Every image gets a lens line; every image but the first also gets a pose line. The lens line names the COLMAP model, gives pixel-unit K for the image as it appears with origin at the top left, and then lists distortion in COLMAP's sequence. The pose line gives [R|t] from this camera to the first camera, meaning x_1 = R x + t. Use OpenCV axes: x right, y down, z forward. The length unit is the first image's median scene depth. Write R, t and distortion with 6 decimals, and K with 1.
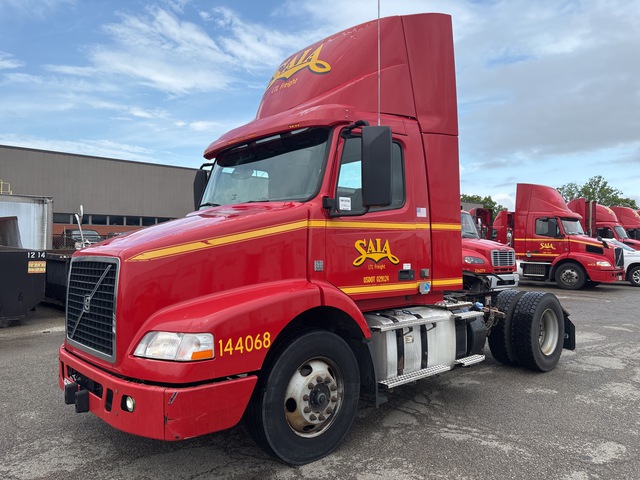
lens RADIAL K [[534.0, 0, 314.9], [0, 534.0, 231.3], [0, 0, 1]] dist [0.004718, 0.037566]
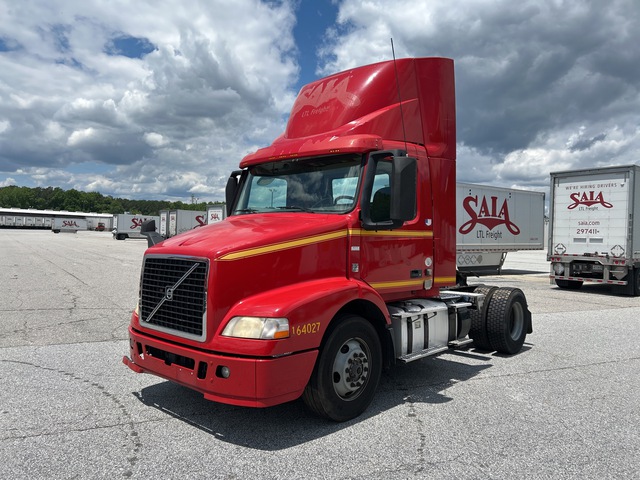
lens RADIAL K [[534.0, 0, 315.5], [0, 534.0, 238.1], [0, 0, 1]] dist [0.004718, 0.037566]
pose [[0.994016, 0.023224, 0.106741, -0.219814], [-0.026520, 0.999211, 0.029570, -0.034619], [-0.105970, -0.032224, 0.993847, -0.229077]]
